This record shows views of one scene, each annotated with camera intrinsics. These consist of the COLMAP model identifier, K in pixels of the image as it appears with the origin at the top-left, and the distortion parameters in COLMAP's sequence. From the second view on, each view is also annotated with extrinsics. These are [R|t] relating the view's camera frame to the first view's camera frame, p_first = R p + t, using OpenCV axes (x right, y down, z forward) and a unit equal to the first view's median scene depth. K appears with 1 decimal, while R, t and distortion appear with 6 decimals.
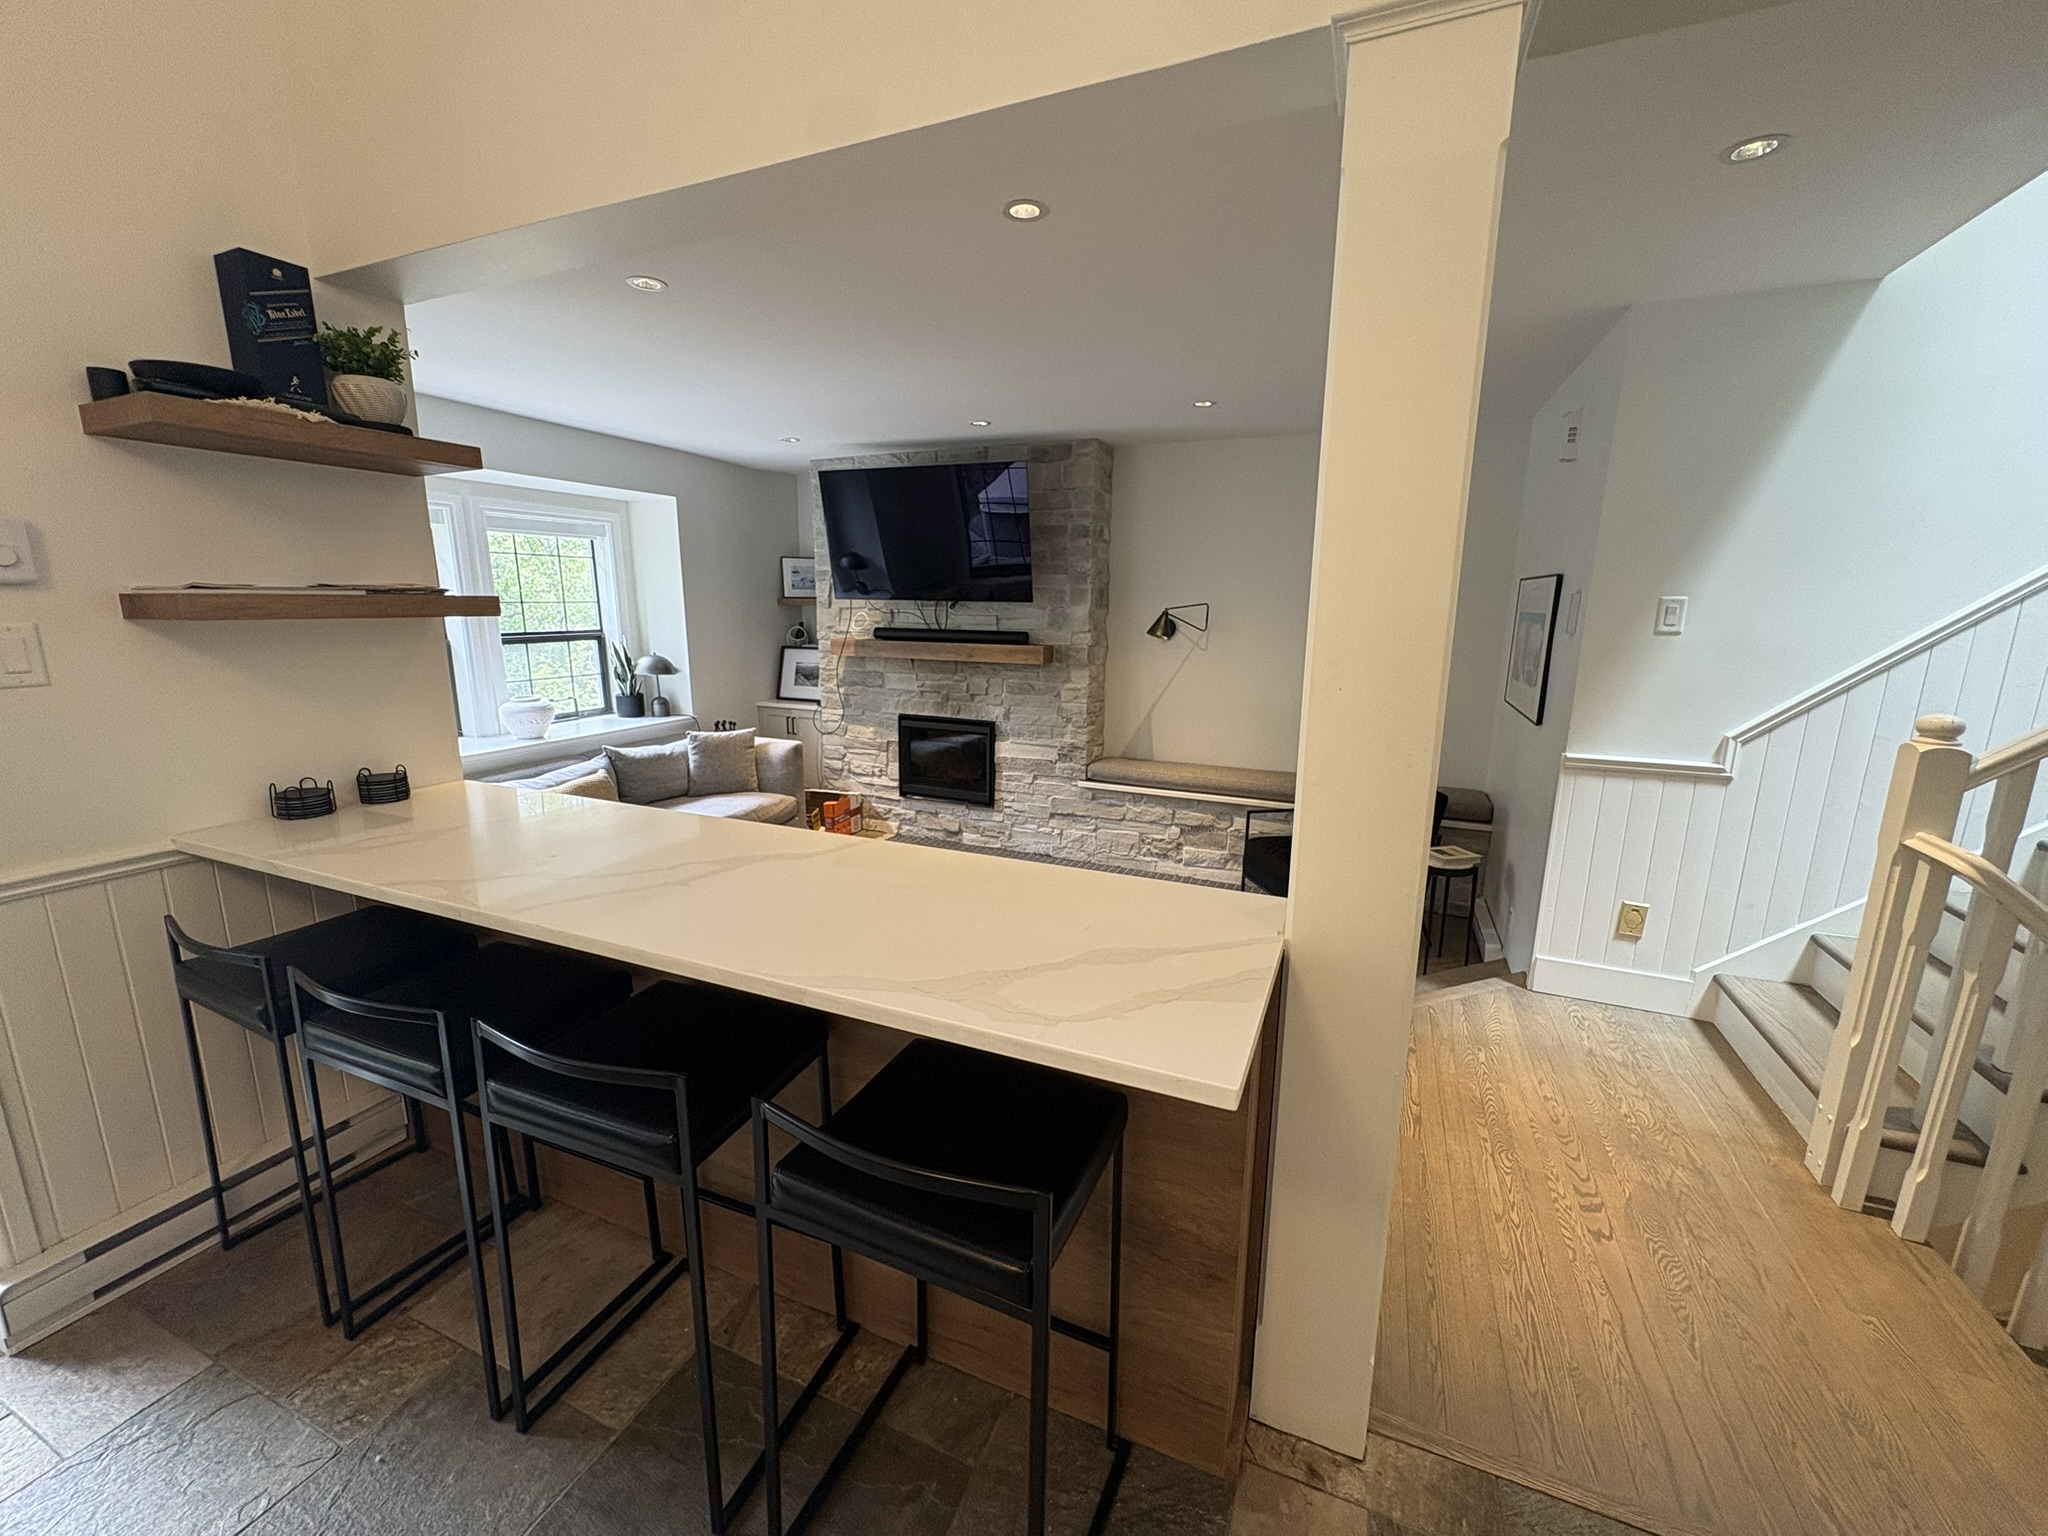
lens RADIAL K [[814.6, 0, 1026.0], [0, 814.6, 765.1], [0, 0, 1]] dist [-0.001210, -0.000219]
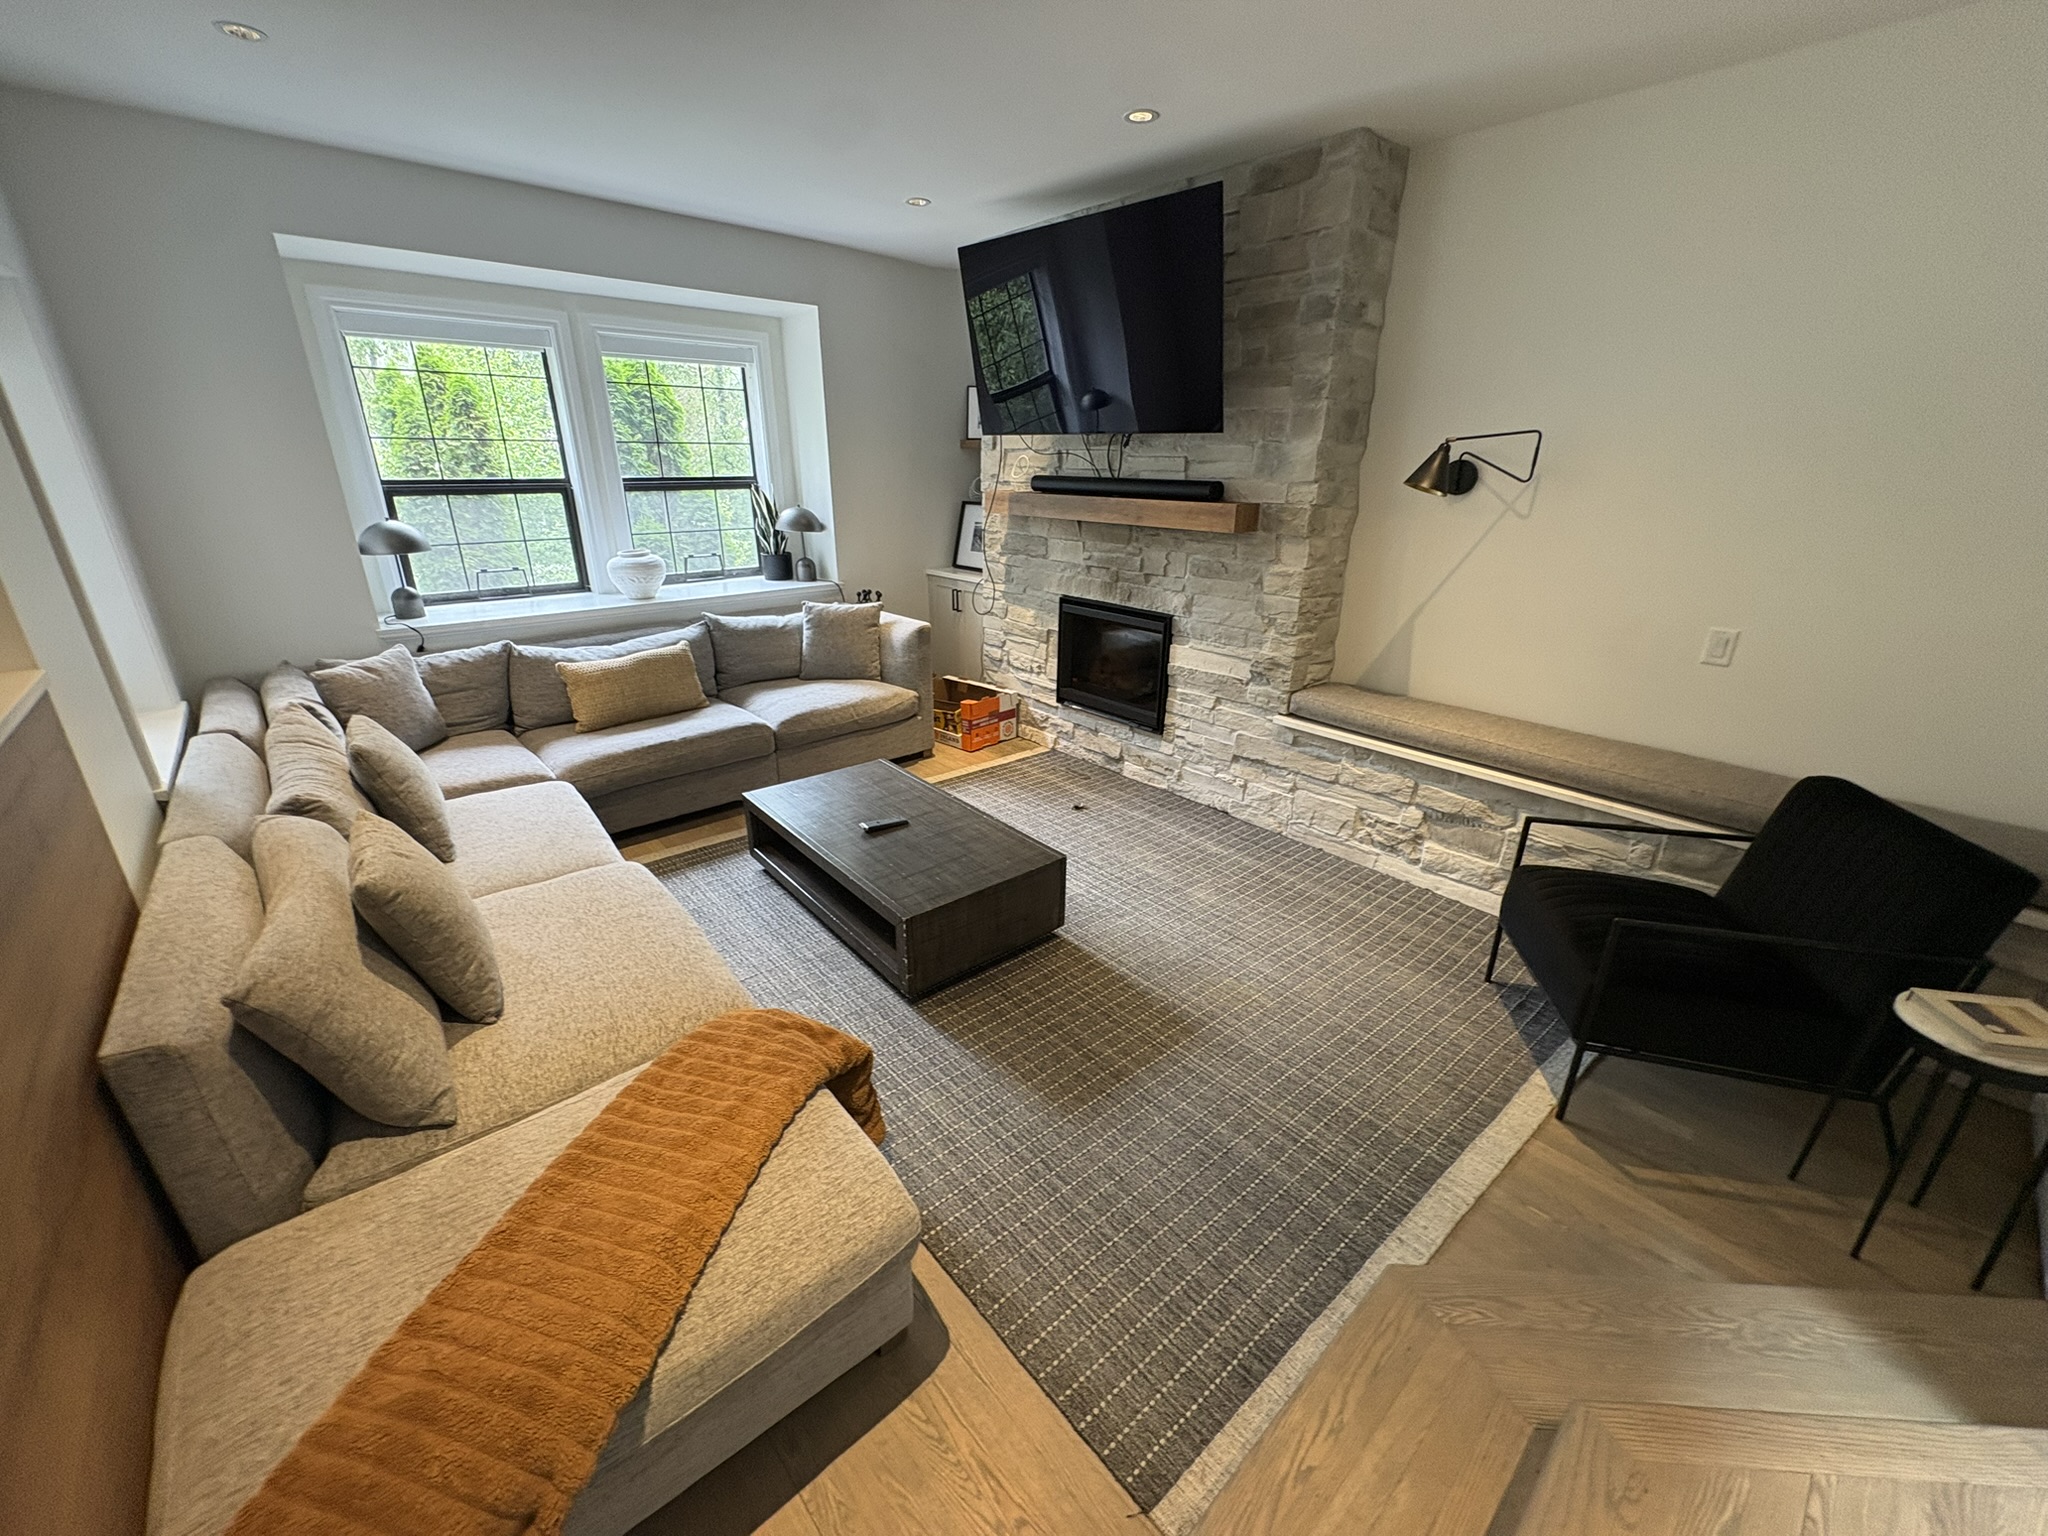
lens RADIAL K [[814.6, 0, 1025.3], [0, 814.6, 765.6], [0, 0, 1]] dist [-0.001210, -0.000219]
pose [[0.909339, 0.144520, -0.390150, 0.143668], [-0.081675, 0.981494, 0.173203, -0.038546], [0.407961, -0.125635, 0.904314, 0.303464]]
